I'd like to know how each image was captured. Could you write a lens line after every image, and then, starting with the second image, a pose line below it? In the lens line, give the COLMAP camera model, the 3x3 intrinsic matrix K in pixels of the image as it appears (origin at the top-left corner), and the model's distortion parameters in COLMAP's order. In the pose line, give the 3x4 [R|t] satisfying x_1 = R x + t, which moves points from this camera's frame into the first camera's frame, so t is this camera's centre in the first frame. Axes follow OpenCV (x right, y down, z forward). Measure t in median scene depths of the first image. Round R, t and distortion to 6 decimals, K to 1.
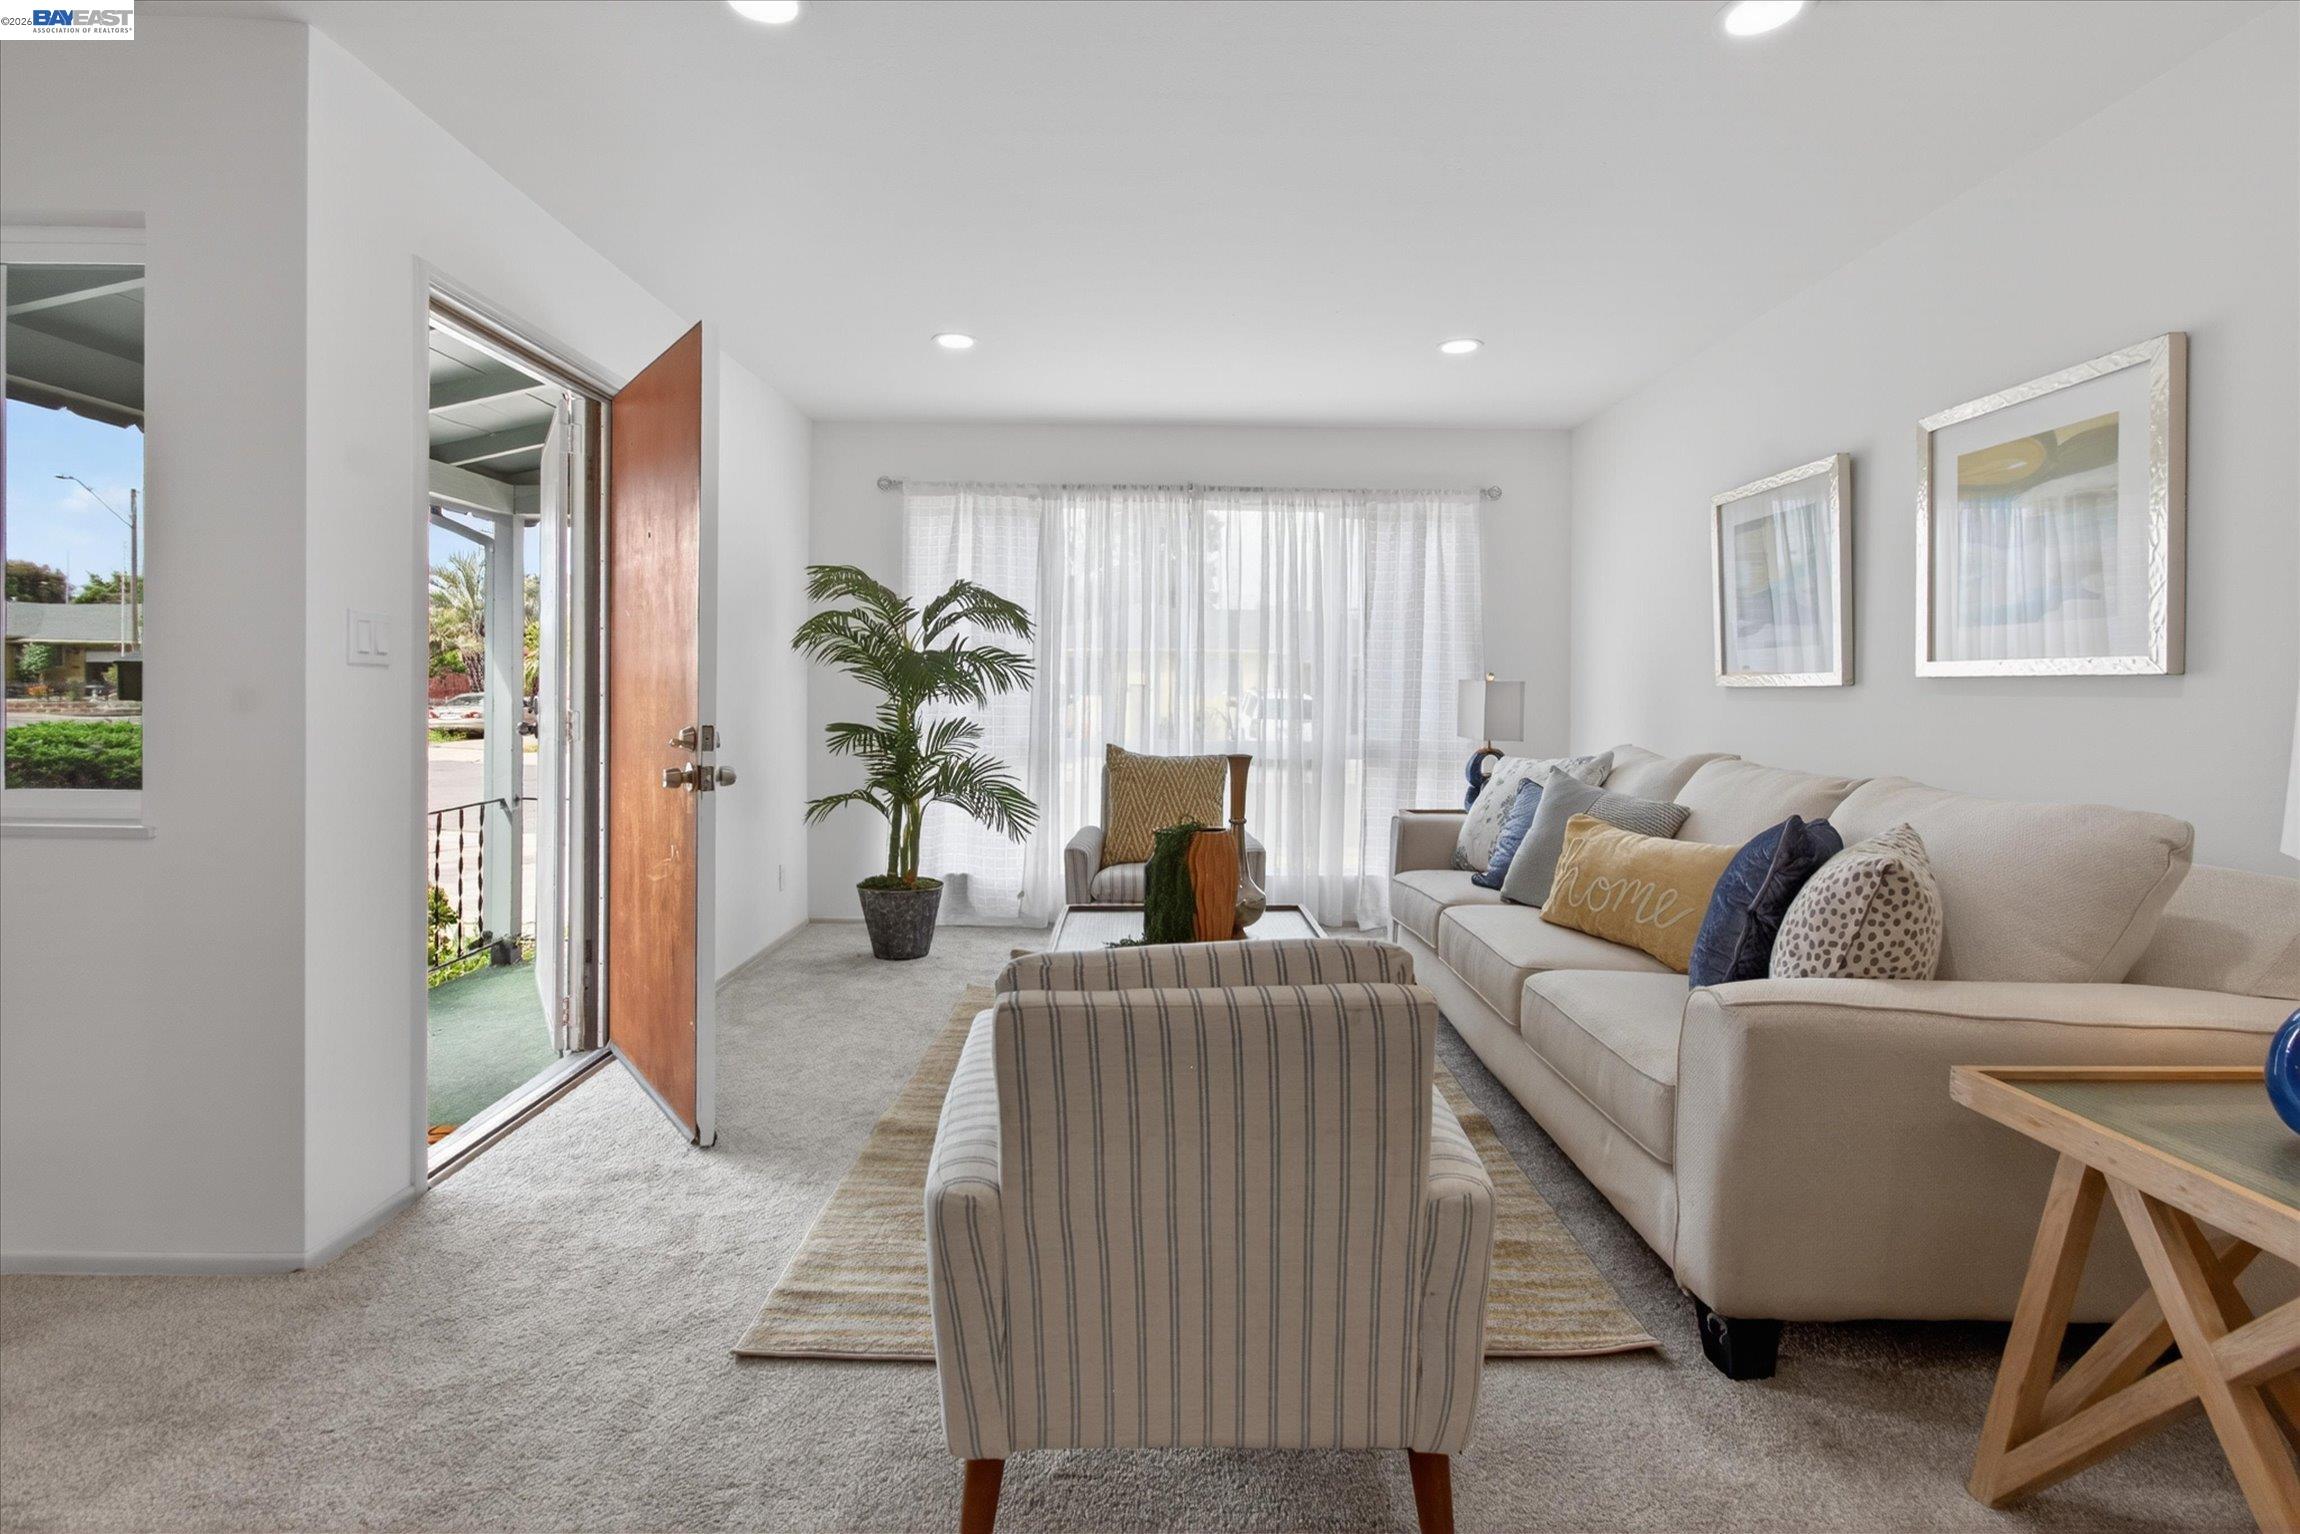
lens RADIAL K [[1012.5, 0, 1154.3], [0, 1012.5, 697.5], [0, 0, 1]] dist [0.001923, -0.000206]
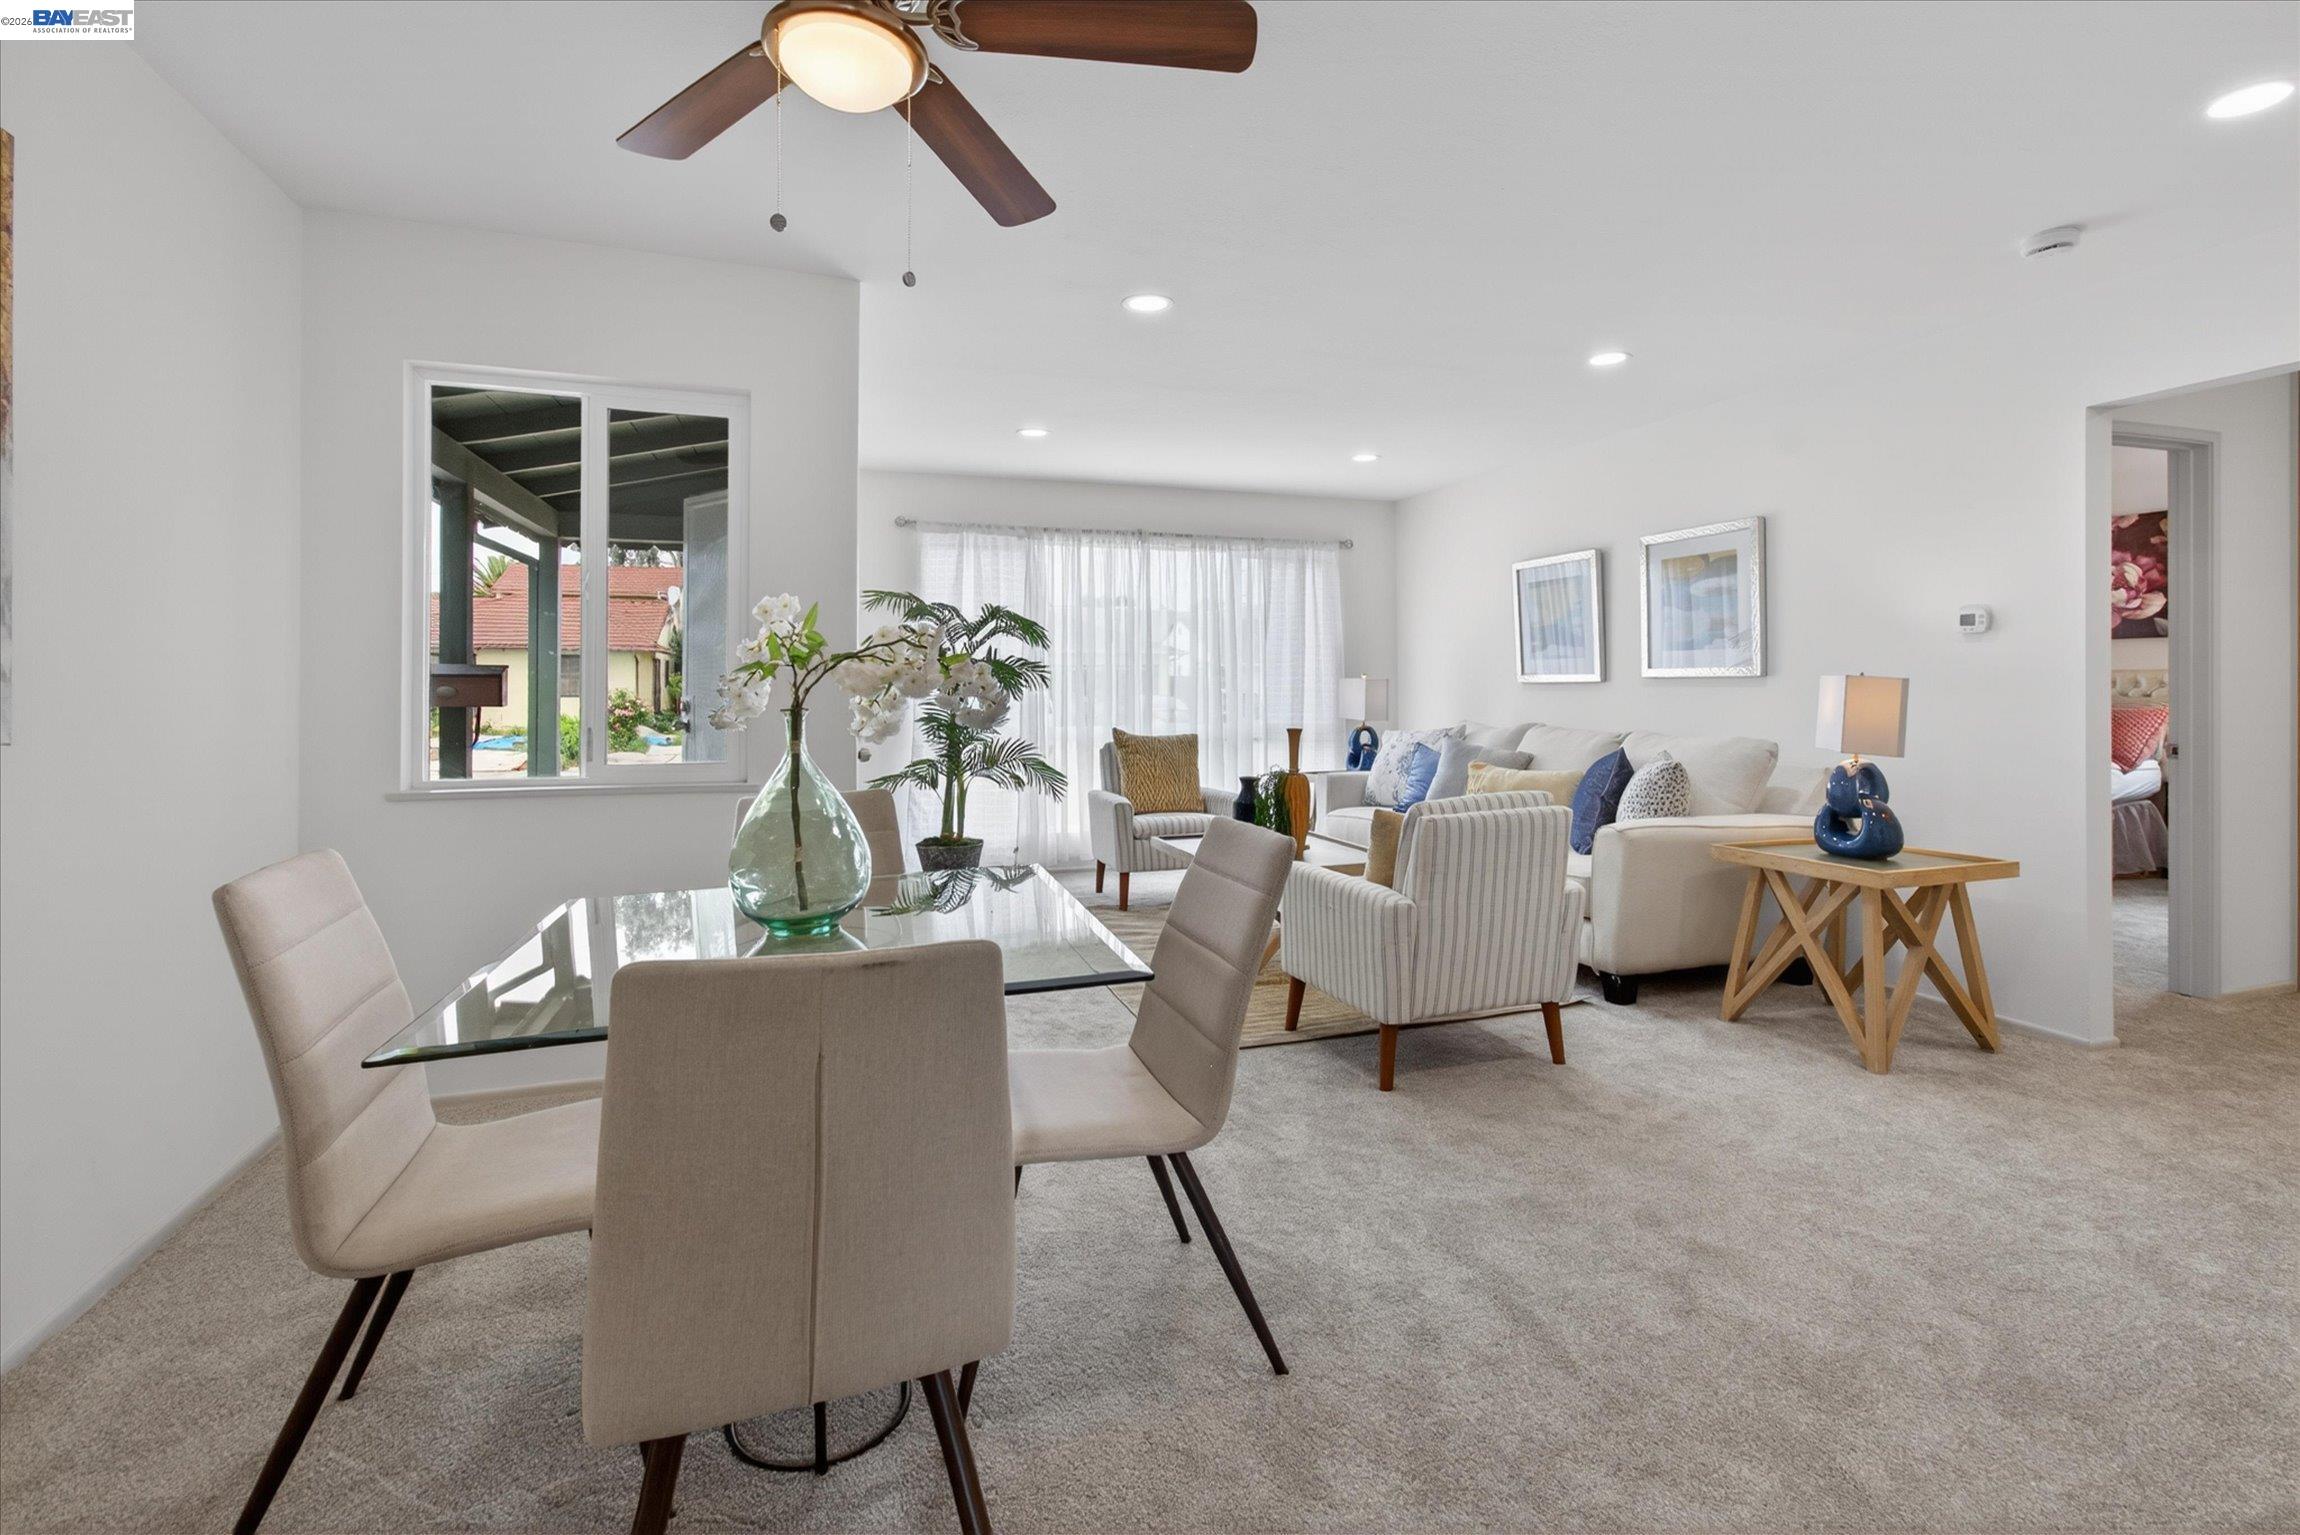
lens RADIAL K [[1018.4, 0, 1146.8], [0, 1018.4, 674.1], [0, 0, 1]] dist [-0.003242, -0.000237]
pose [[0.955389, -0.007922, 0.295245, -0.402315], [0.012180, 0.999847, -0.012585, -0.008089], [-0.295100, 0.015619, 0.955339, -0.307499]]
